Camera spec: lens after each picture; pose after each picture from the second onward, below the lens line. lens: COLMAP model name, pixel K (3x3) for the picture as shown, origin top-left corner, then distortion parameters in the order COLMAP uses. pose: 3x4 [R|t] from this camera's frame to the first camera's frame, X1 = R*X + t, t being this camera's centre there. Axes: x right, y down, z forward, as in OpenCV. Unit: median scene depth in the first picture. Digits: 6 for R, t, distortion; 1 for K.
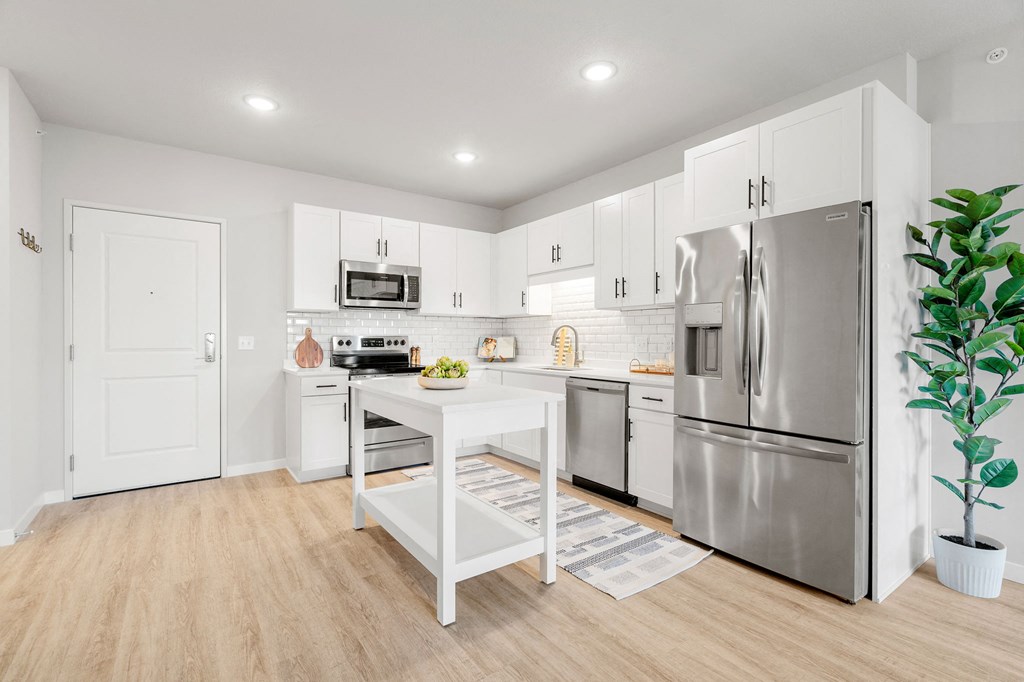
lens RADIAL K [[461.2, 0, 511.0], [0, 461.2, 340.2], [0, 0, 1]] dist [-0.000368, -0.000125]
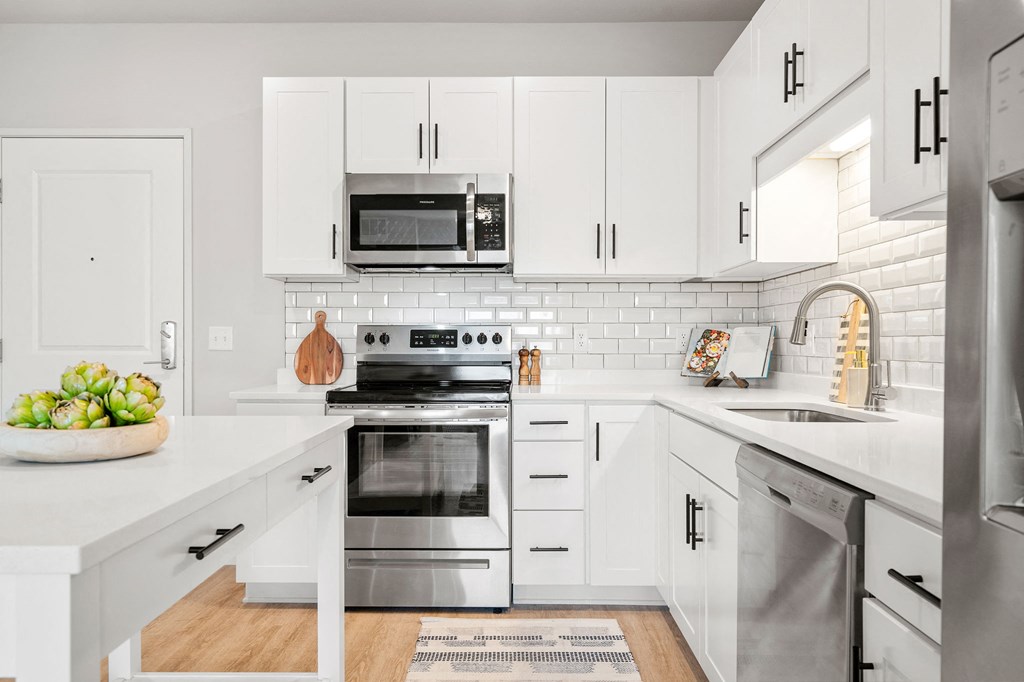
lens RADIAL K [[727.2, 0, 512.3], [0, 727.2, 345.0], [0, 0, 1]] dist [-0.000763, -0.000970]
pose [[0.813116, 0.003567, -0.582091, 0.234636], [-0.003185, 0.999994, 0.001678, 0.011150], [0.582093, 0.000490, 0.813122, 0.431602]]
